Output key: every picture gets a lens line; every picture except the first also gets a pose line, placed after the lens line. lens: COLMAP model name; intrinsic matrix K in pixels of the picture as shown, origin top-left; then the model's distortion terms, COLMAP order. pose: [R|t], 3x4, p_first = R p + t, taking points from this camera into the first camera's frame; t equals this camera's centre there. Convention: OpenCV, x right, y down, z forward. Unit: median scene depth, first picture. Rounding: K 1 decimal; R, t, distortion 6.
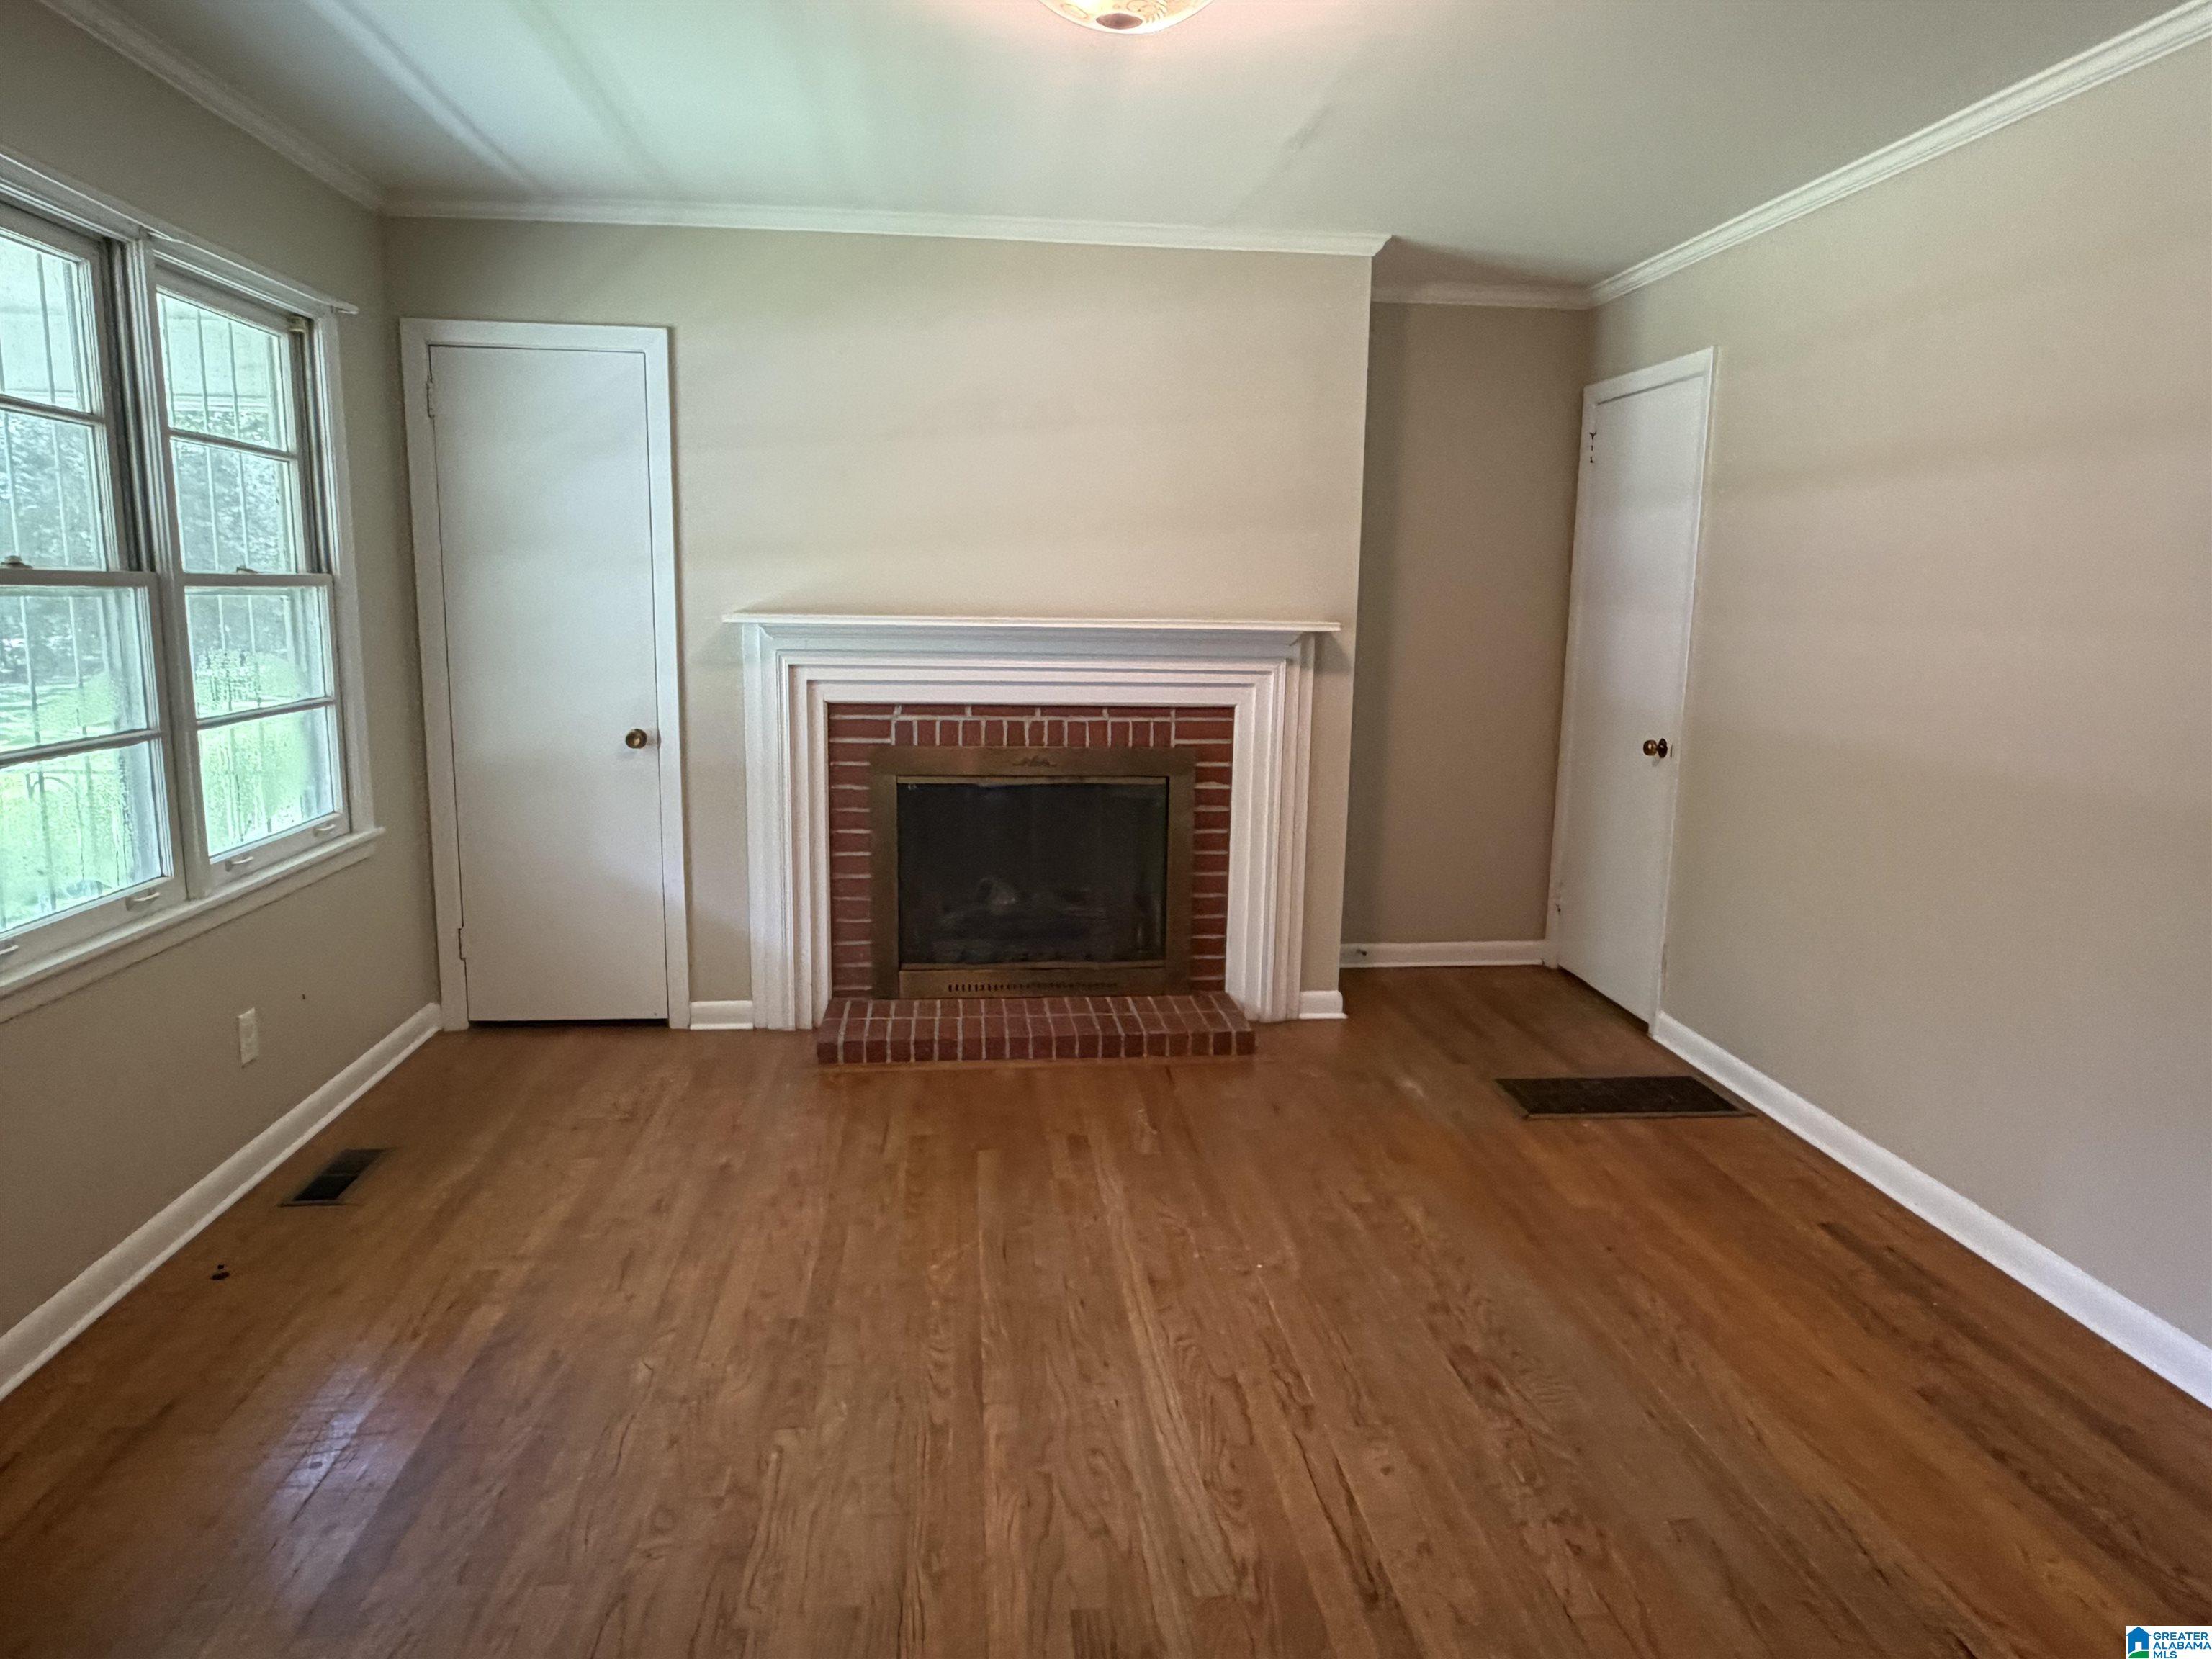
lens RADIAL K [[1429.9, 0, 1106.0], [0, 1429.9, 829.5], [0, 0, 1]] dist [-0.045208, 0.000112]
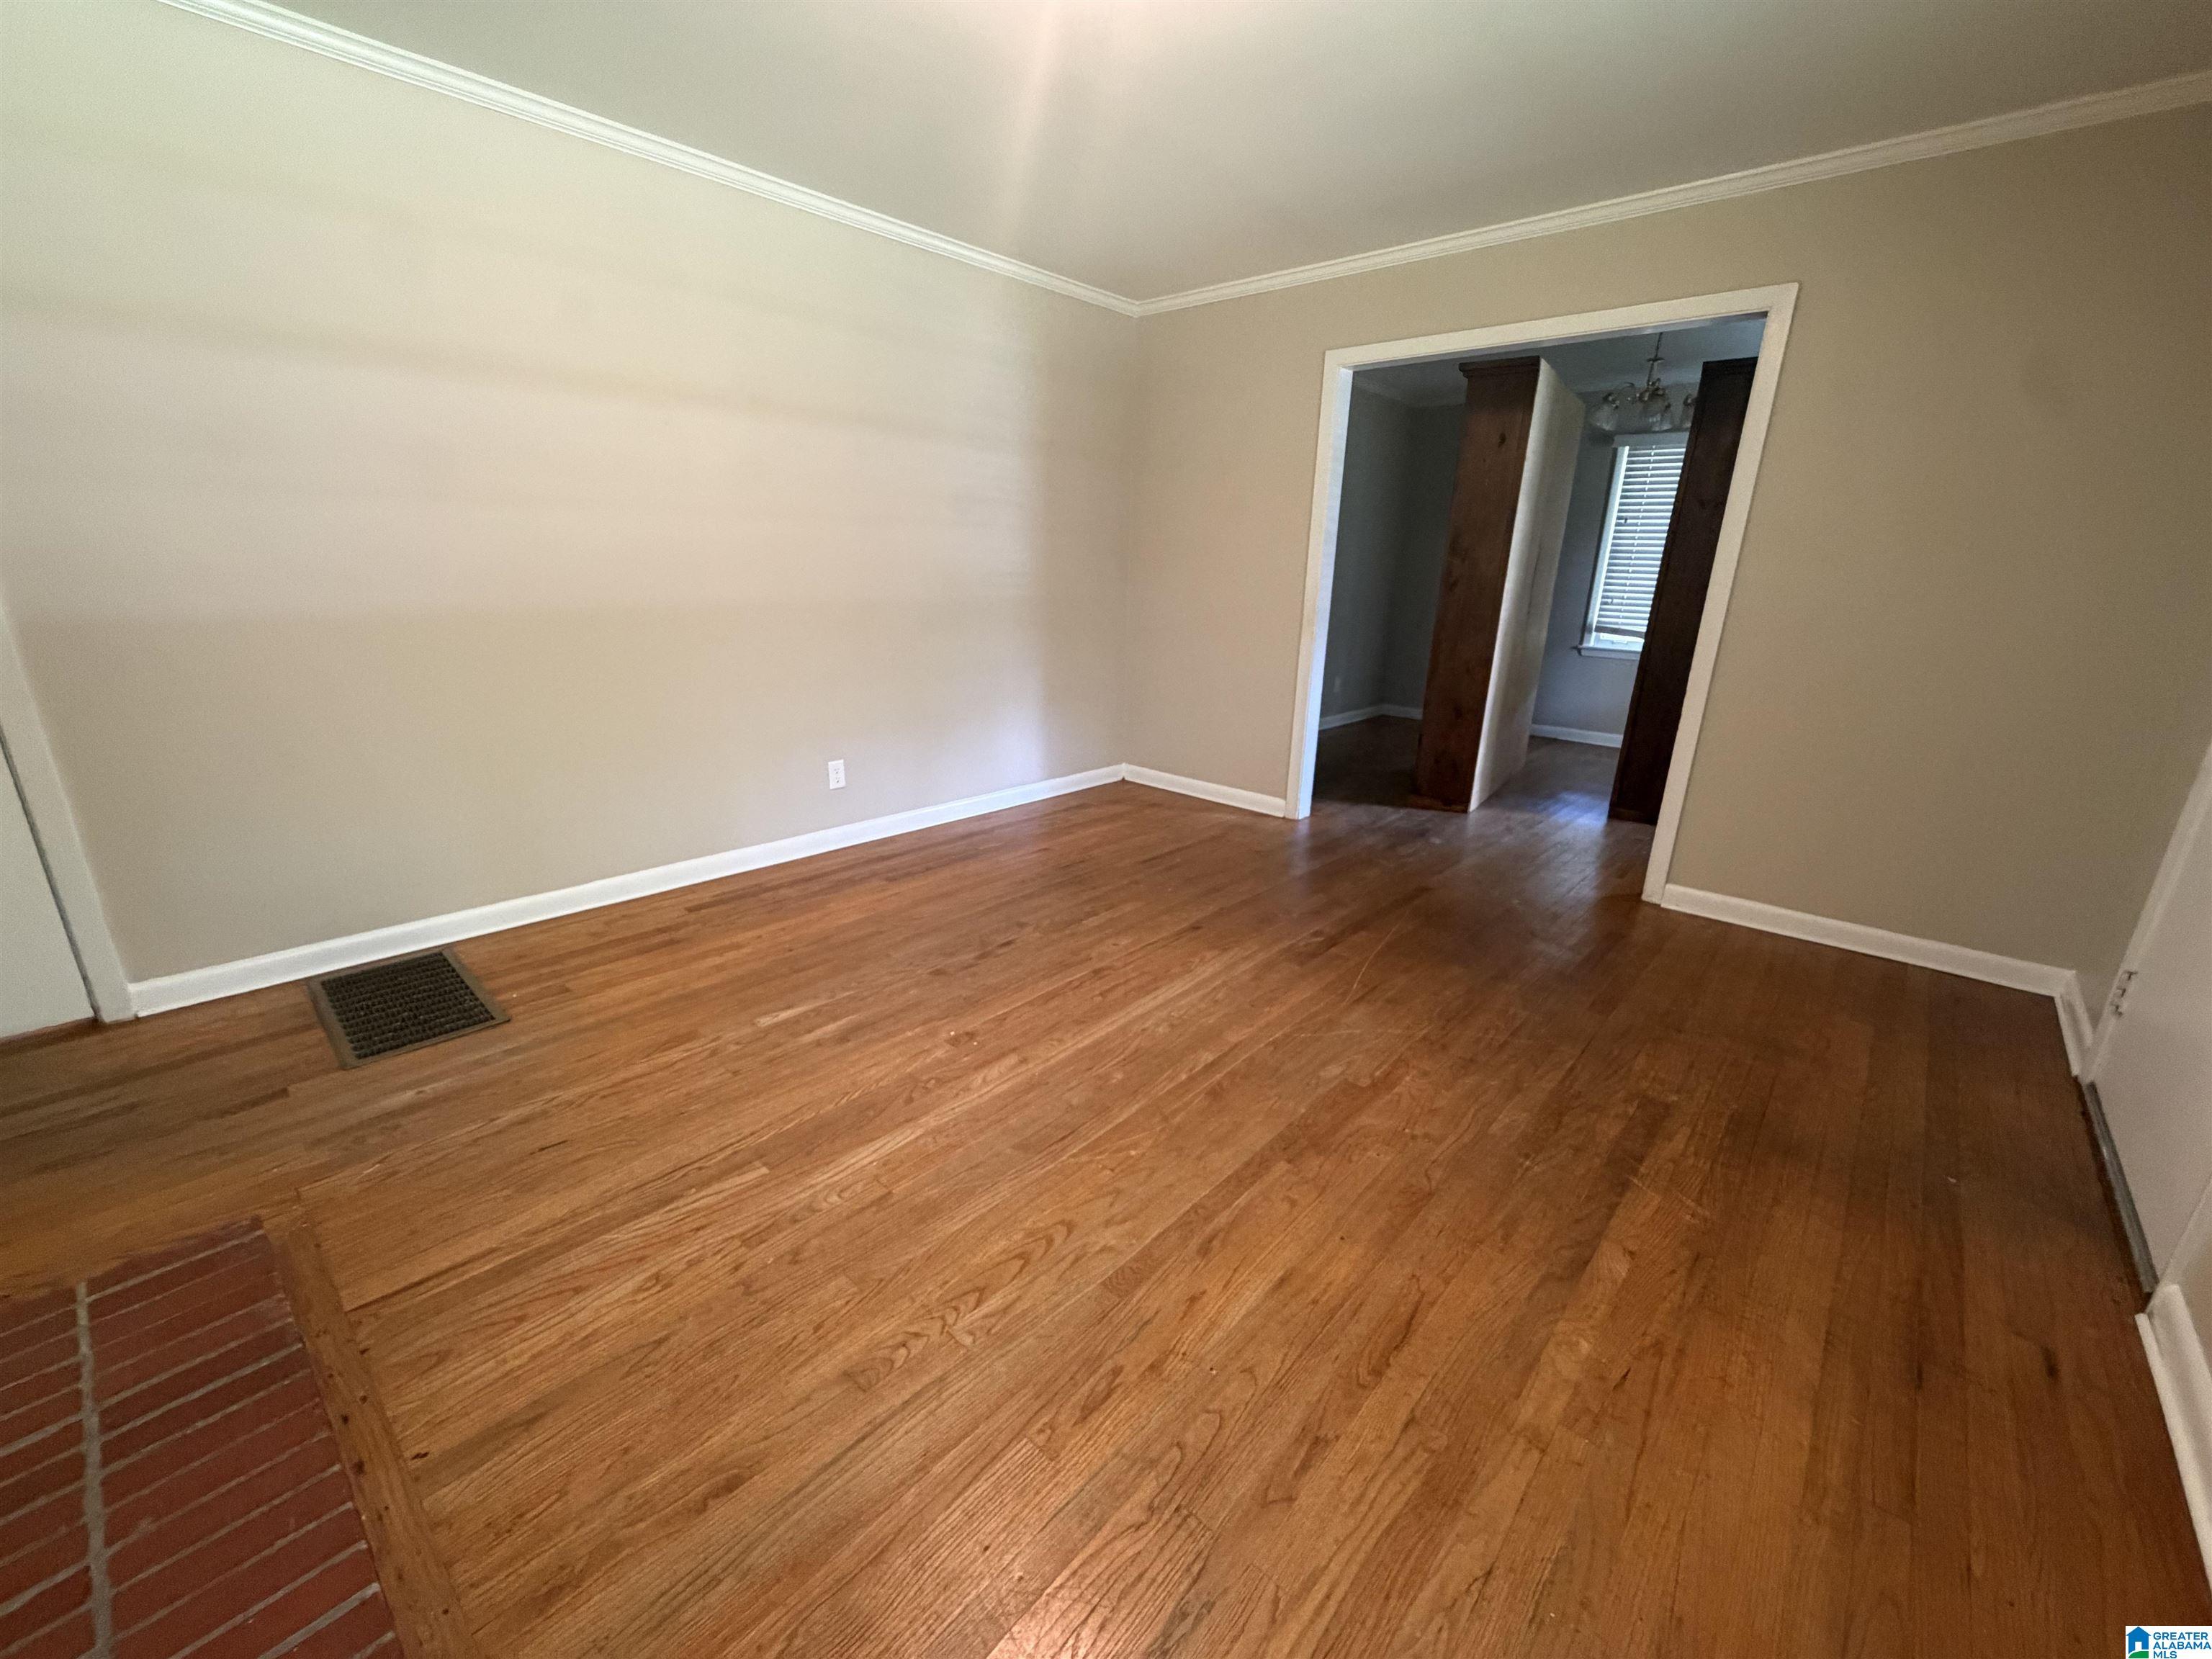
lens RADIAL K [[875.2, 0, 1106.6], [0, 875.2, 822.7], [0, 0, 1]] dist [-0.000887, -0.000566]
pose [[-0.662173, -0.250913, 0.706095, -0.406063], [0.091217, 0.908278, 0.408302, -0.144332], [-0.743778, 0.334775, -0.578550, 1.054855]]
